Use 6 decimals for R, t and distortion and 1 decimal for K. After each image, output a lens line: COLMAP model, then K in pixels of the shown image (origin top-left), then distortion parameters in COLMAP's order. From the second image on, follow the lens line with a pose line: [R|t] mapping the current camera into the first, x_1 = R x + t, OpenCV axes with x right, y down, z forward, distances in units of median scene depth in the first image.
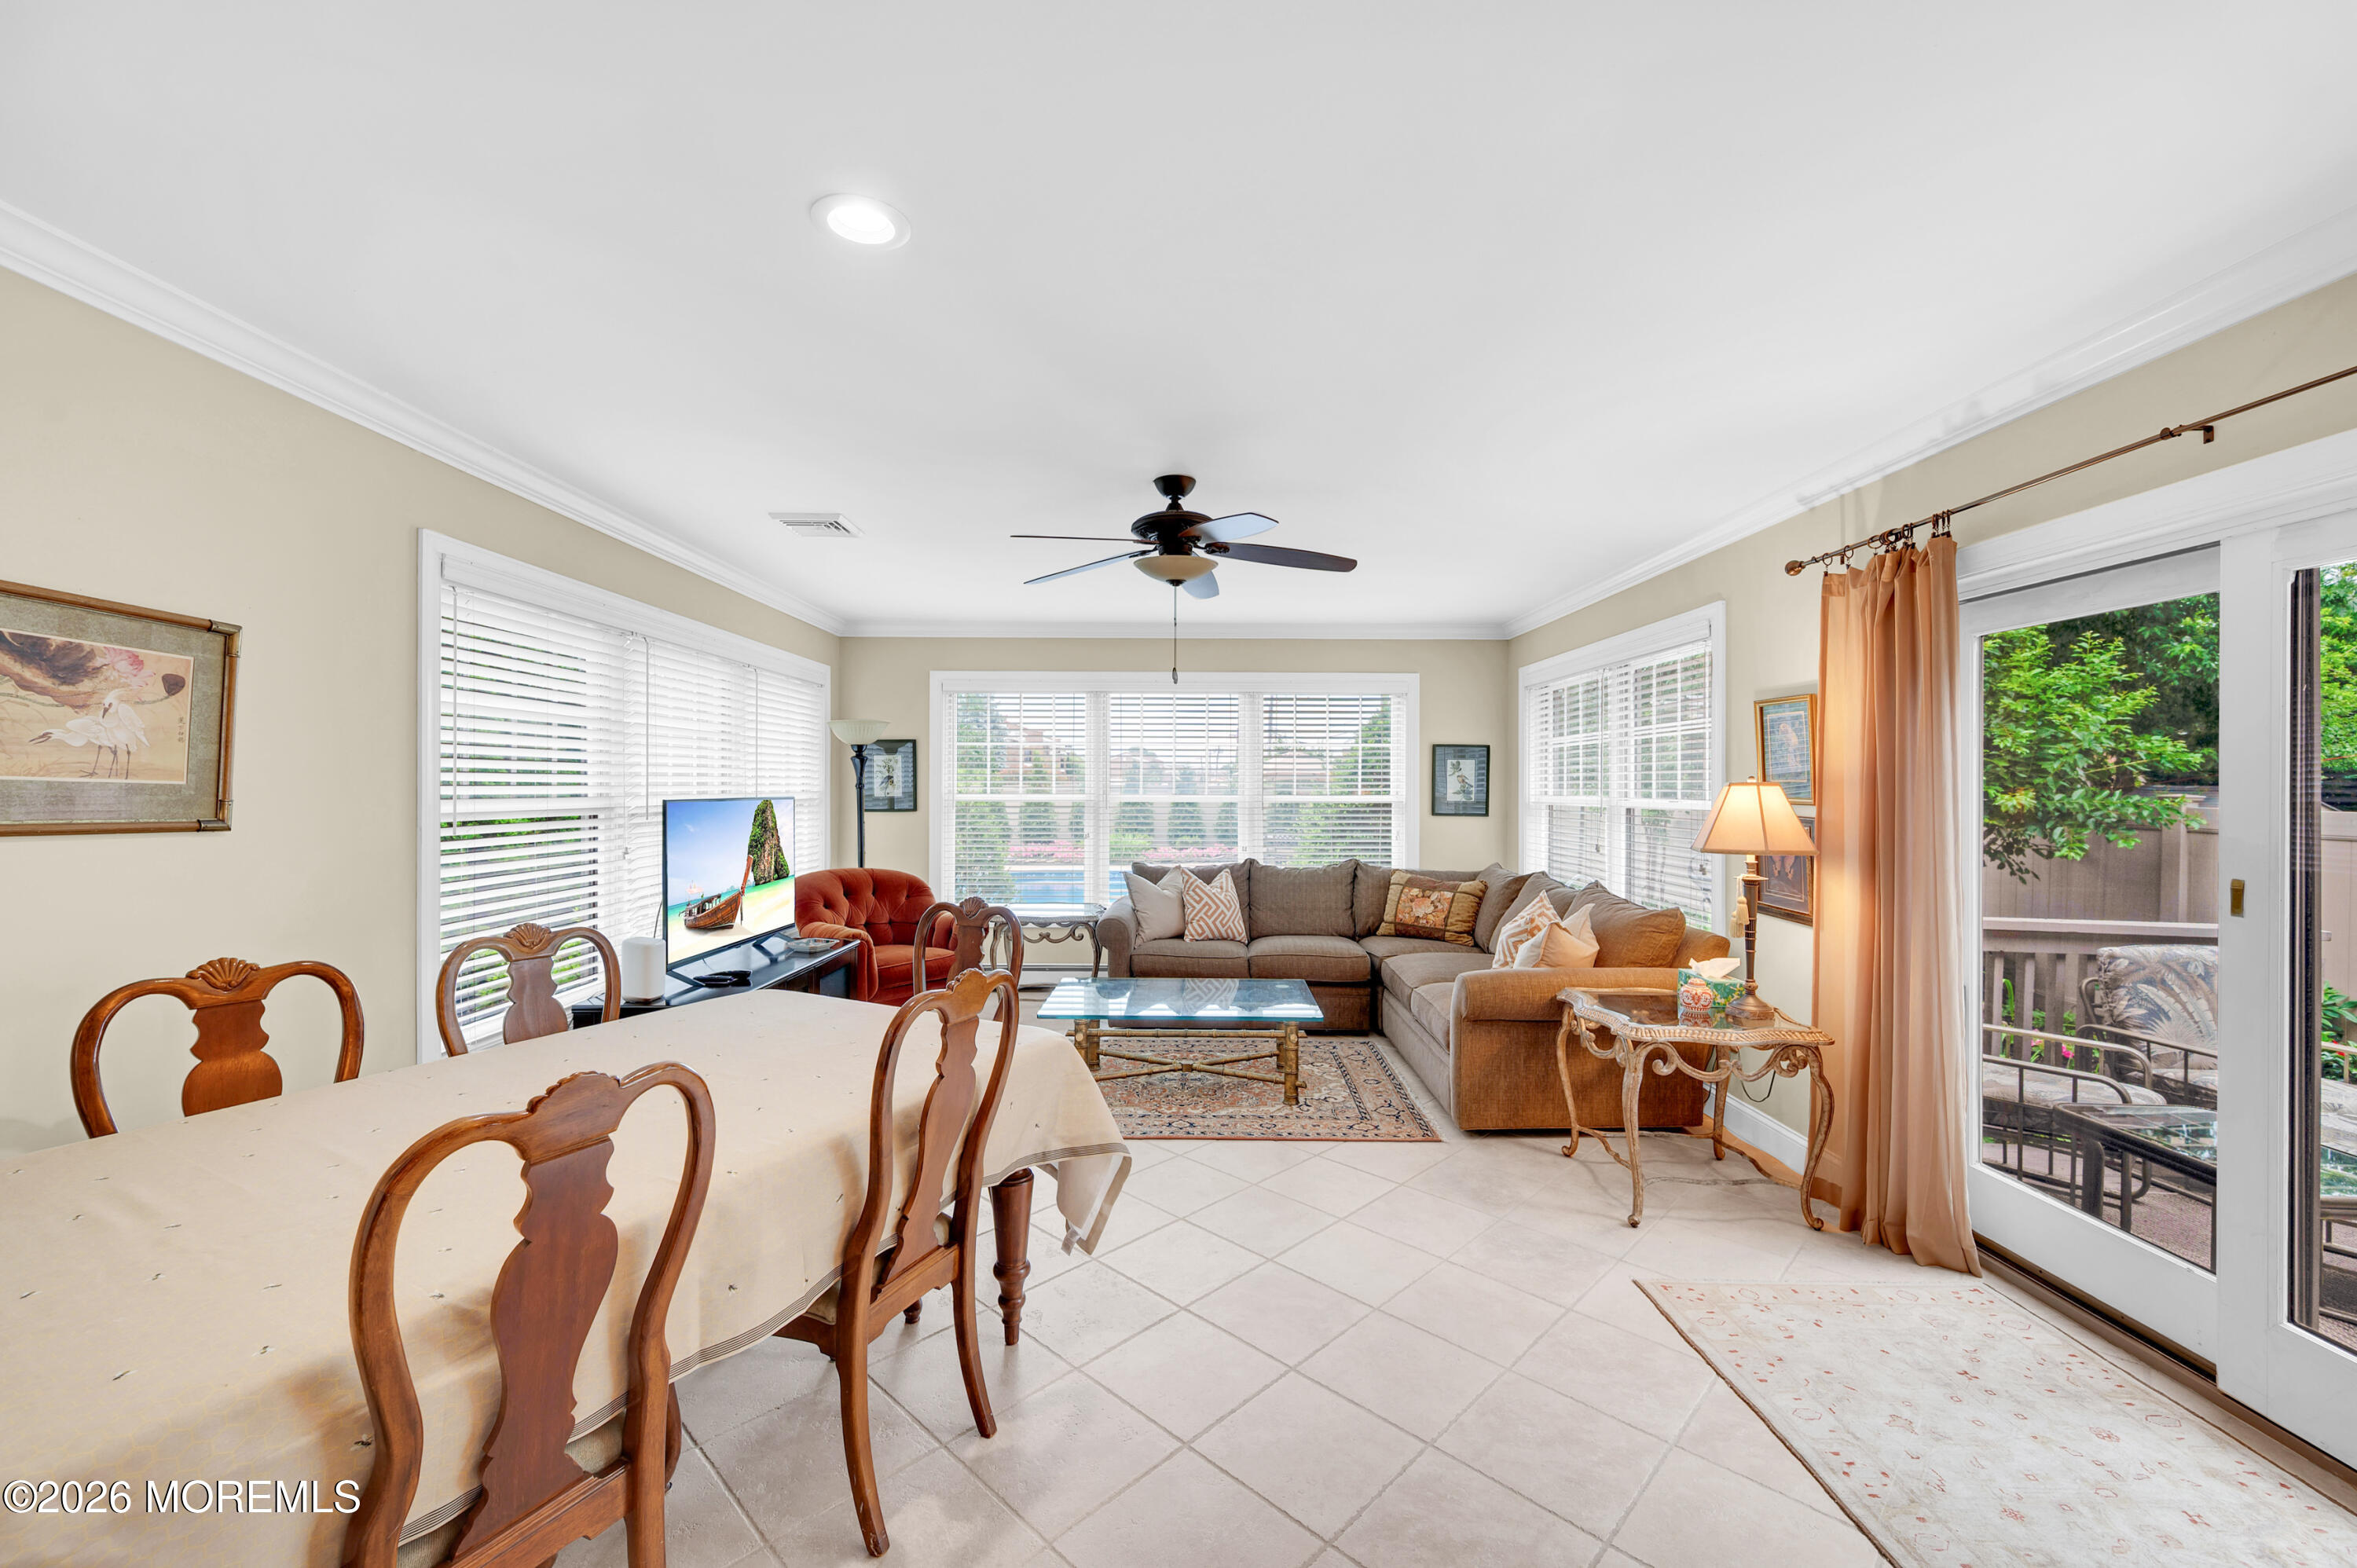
lens RADIAL K [[941.1, 0, 1187.5], [0, 941.1, 781.7], [0, 0, 1]] dist [0.000841, -0.000235]
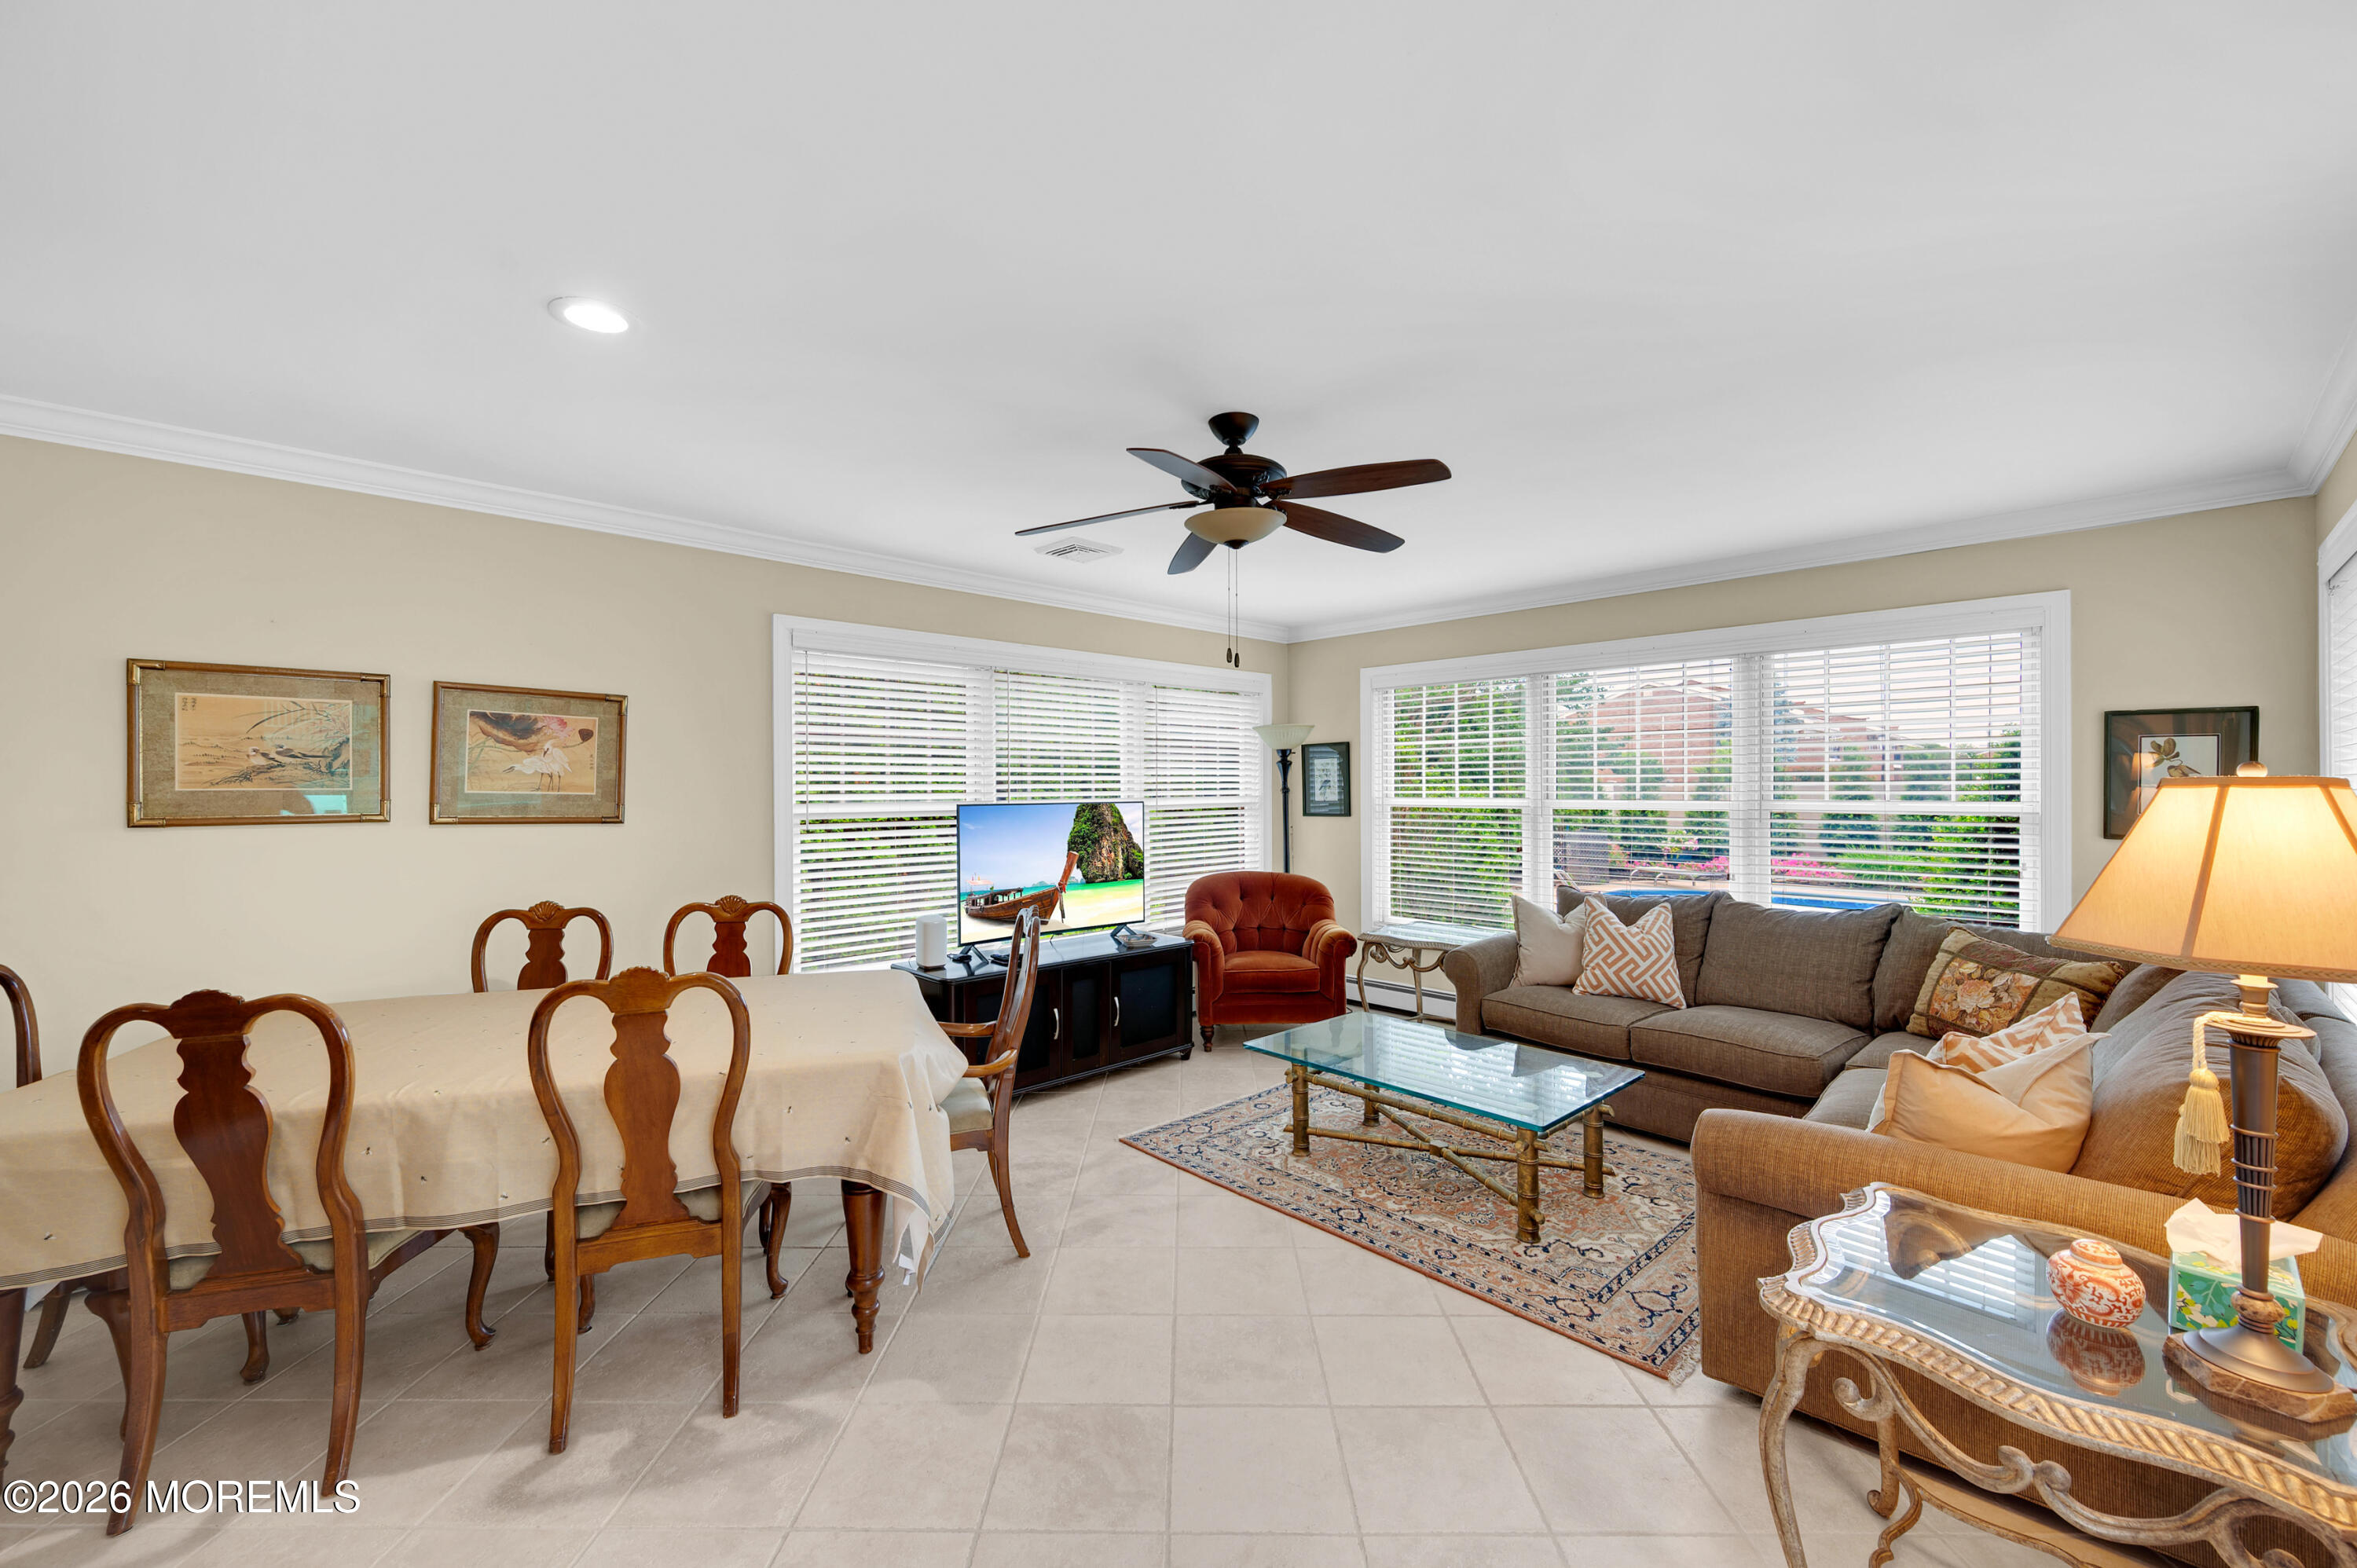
lens RADIAL K [[948.6, 0, 1177.9], [0, 948.6, 786.7], [0, 0, 1]] dist [0.000000, -0.000097]
pose [[0.683507, -0.007478, -0.729905, 0.480402], [0.009924, 0.999950, -0.000951, 0.000224], [0.729876, -0.006594, 0.683548, 0.342650]]
